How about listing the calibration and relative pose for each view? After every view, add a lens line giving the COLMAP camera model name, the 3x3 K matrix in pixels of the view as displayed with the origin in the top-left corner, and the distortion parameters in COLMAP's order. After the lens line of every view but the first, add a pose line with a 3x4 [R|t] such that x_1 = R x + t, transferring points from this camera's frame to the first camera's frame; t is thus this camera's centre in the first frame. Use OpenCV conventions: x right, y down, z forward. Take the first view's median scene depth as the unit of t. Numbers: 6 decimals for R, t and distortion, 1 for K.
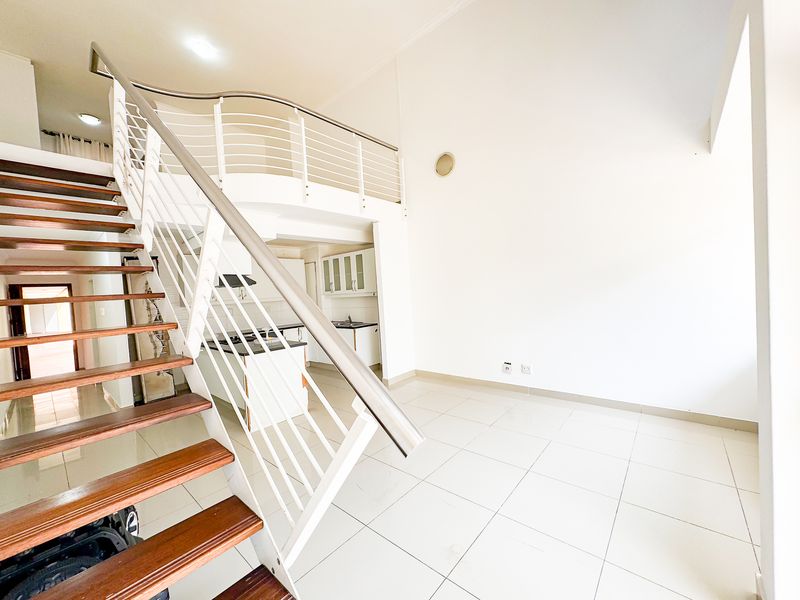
lens RADIAL K [[315.3, 0, 400.0], [0, 315.3, 300.0], [0, 0, 1]] dist [-0.002166, -0.000137]
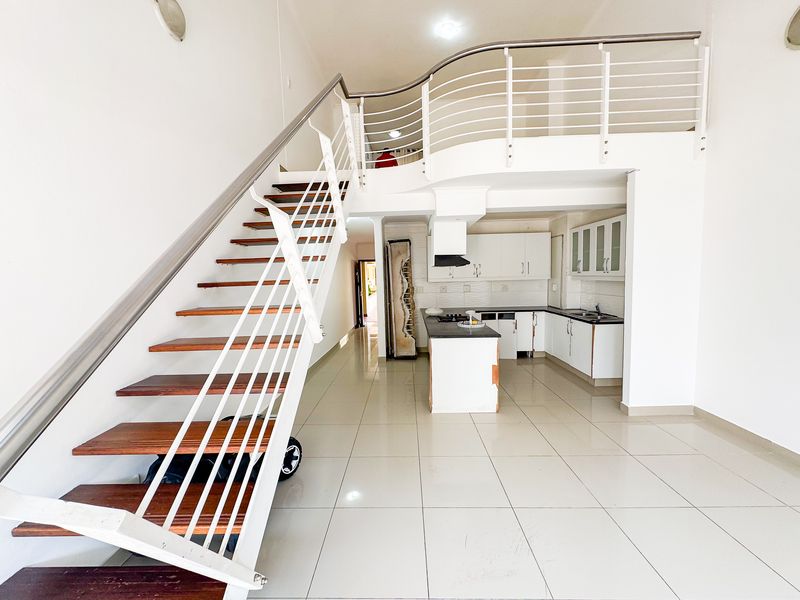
lens RADIAL K [[315.3, 0, 400.0], [0, 315.3, 300.0], [0, 0, 1]] dist [-0.002166, -0.000137]
pose [[0.647377, 0.102214, -0.755285, 0.116274], [-0.034420, 0.993876, 0.105001, -0.028362], [0.761393, -0.041979, 0.646930, 0.167474]]
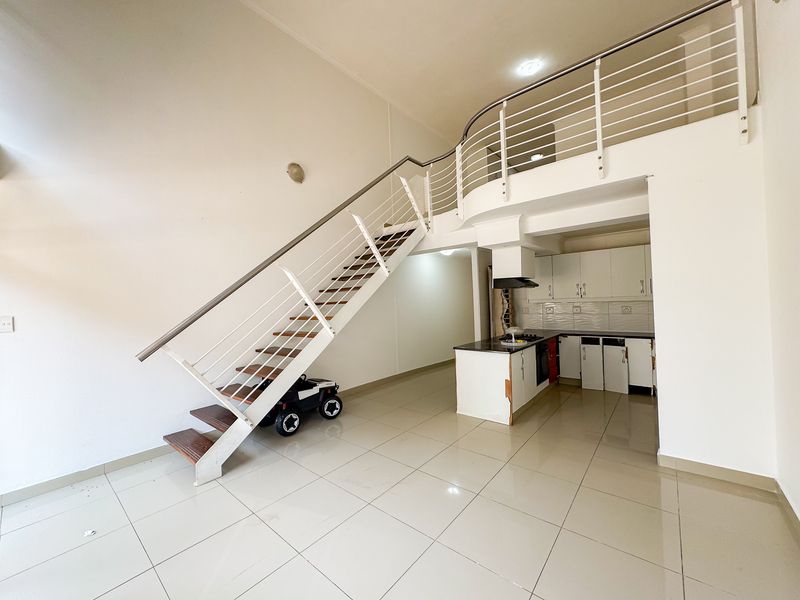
lens RADIAL K [[315.3, 0, 400.0], [0, 315.3, 300.0], [0, 0, 1]] dist [-0.002166, -0.000137]
pose [[0.033172, 0.050921, -0.998152, 0.435748], [0.002666, 0.998693, 0.051037, -0.046701], [0.999446, -0.004354, 0.032993, 0.457334]]
